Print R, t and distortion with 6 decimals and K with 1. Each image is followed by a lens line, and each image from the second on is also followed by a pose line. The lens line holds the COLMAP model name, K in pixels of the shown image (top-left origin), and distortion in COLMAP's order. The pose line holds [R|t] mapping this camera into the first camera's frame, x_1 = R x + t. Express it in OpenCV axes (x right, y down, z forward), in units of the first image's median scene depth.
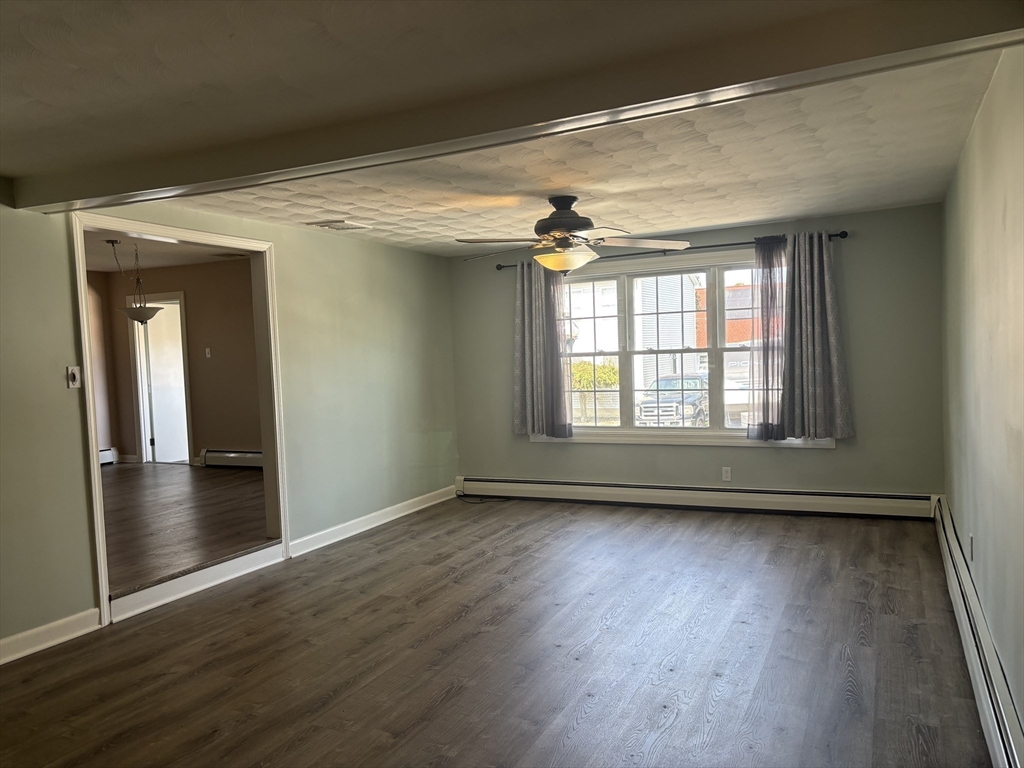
lens RADIAL K [[771.8, 0, 510.1], [0, 771.8, 390.5], [0, 0, 1]] dist [0.046422, -0.048602]
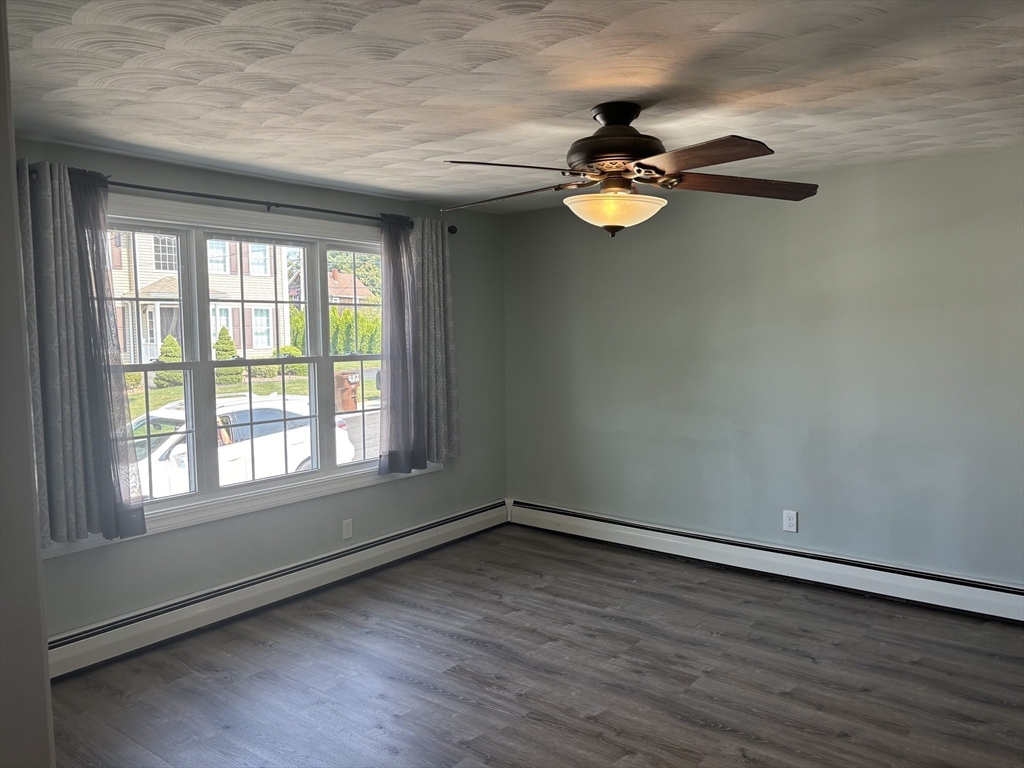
lens RADIAL K [[777.2, 0, 508.2], [0, 777.2, 384.1], [0, 0, 1]] dist [0.053892, -0.107728]
pose [[0.219755, -0.039398, 0.974759, -0.508992], [0.056153, 0.998038, 0.027680, -0.051222], [-0.973938, 0.048653, 0.221536, 0.873940]]
